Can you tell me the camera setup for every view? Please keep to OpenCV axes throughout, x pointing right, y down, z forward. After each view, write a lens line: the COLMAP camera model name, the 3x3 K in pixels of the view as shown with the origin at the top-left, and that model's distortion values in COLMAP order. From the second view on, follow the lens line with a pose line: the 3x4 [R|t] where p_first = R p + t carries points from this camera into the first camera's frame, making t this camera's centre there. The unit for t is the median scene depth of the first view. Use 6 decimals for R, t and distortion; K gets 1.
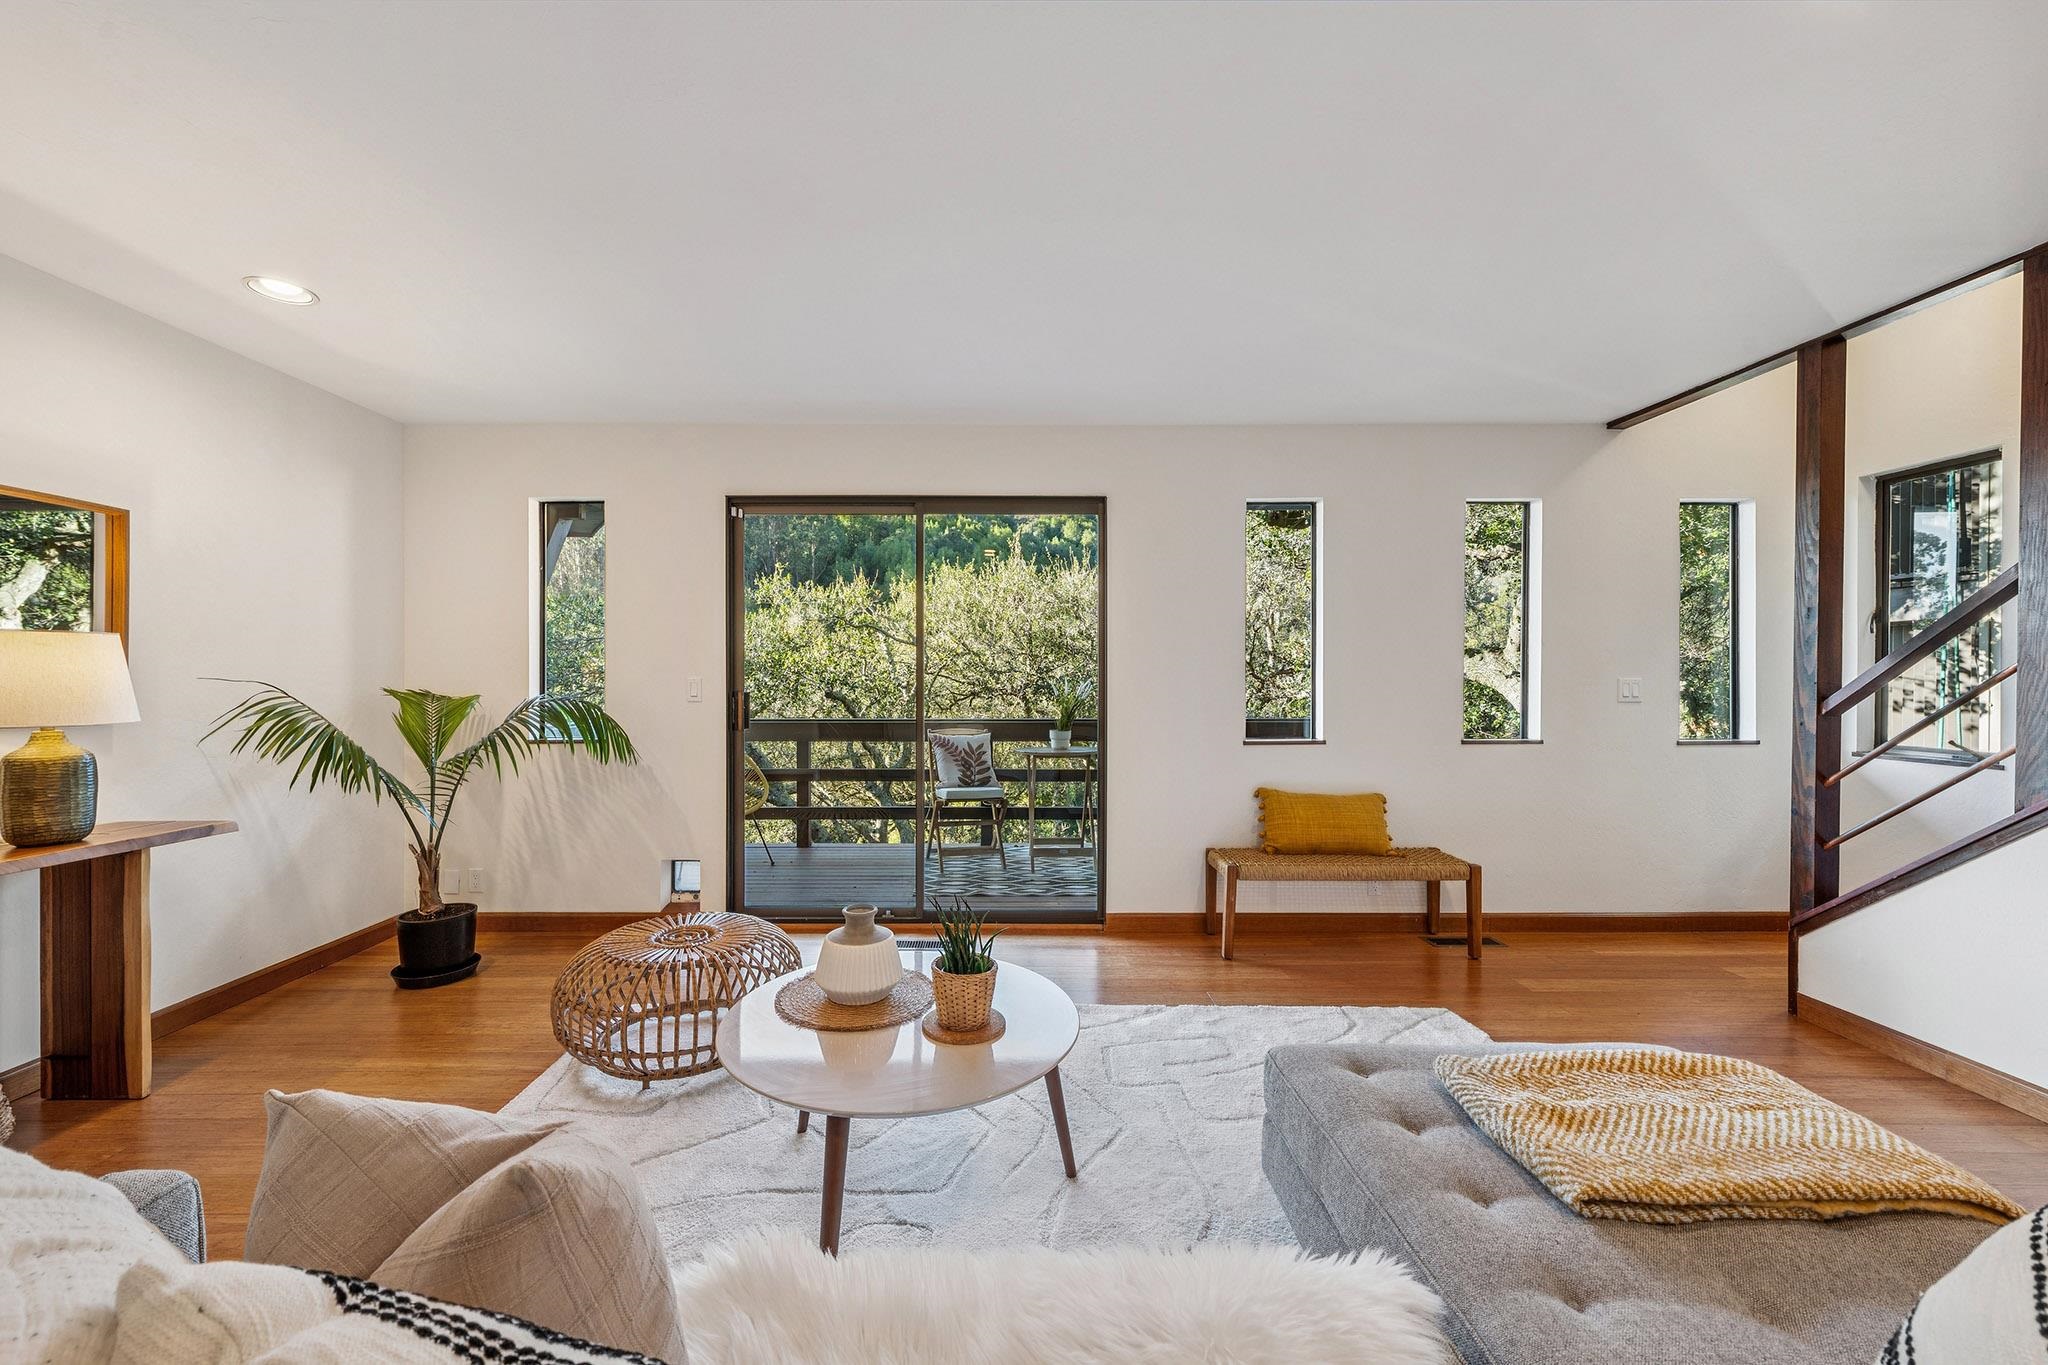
lens RADIAL K [[756.5, 0, 1015.6], [0, 756.5, 680.5], [0, 0, 1]] dist [-0.001077, 0.000551]
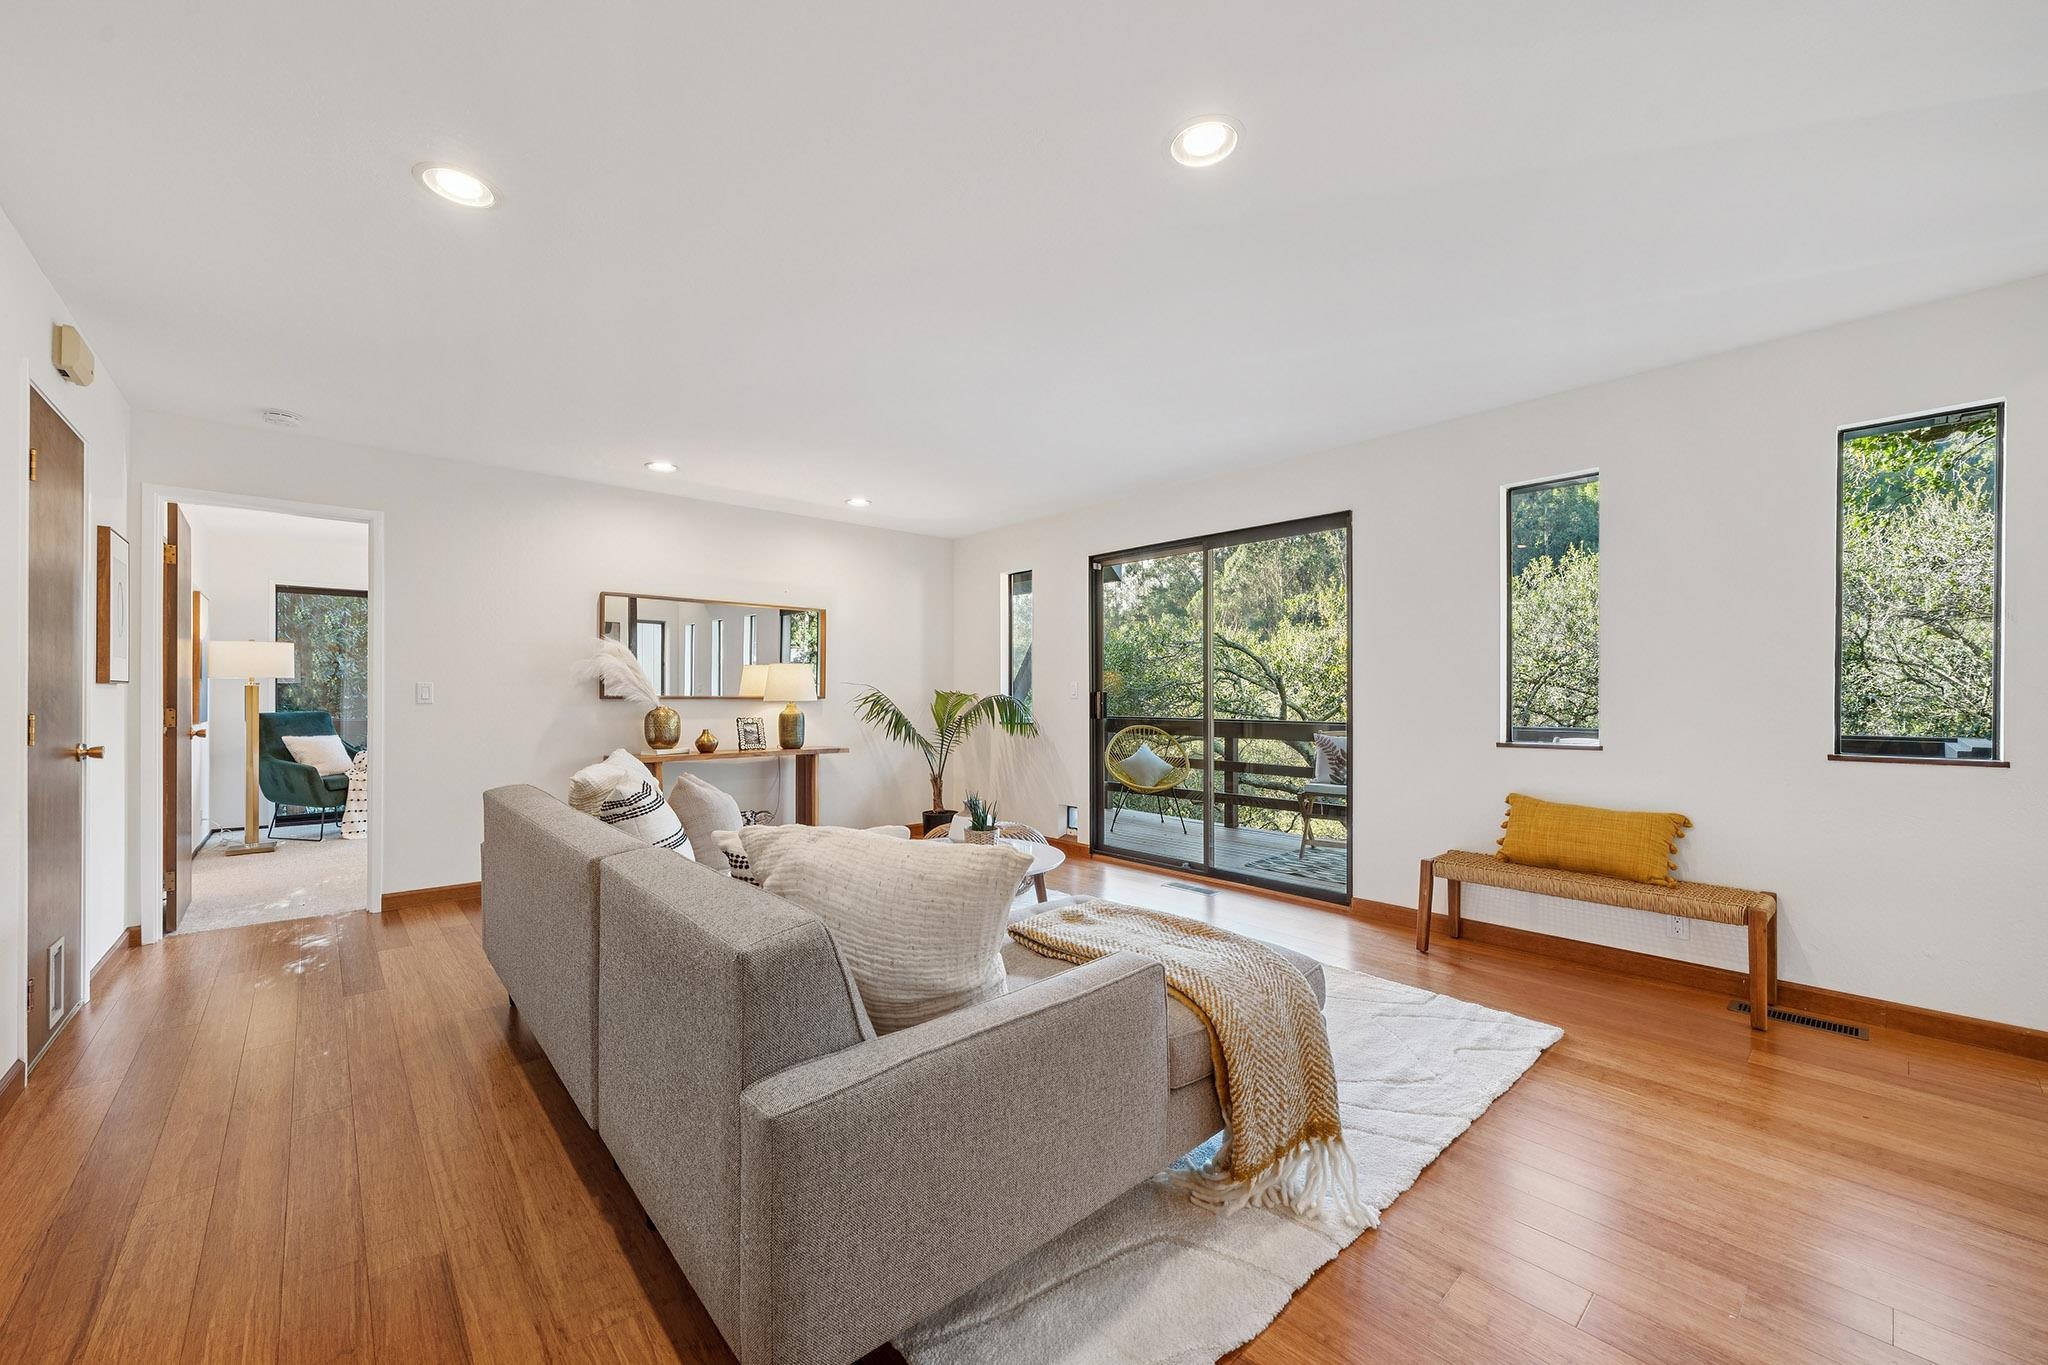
lens RADIAL K [[783.4, 0, 1023.3], [0, 783.4, 692.7], [0, 0, 1]] dist [-0.000348, 0.000237]
pose [[0.671205, -0.002881, -0.741266, 0.641931], [-0.000102, 0.999992, -0.003979, 0.022236], [0.741272, 0.002746, 0.671200, -0.095394]]
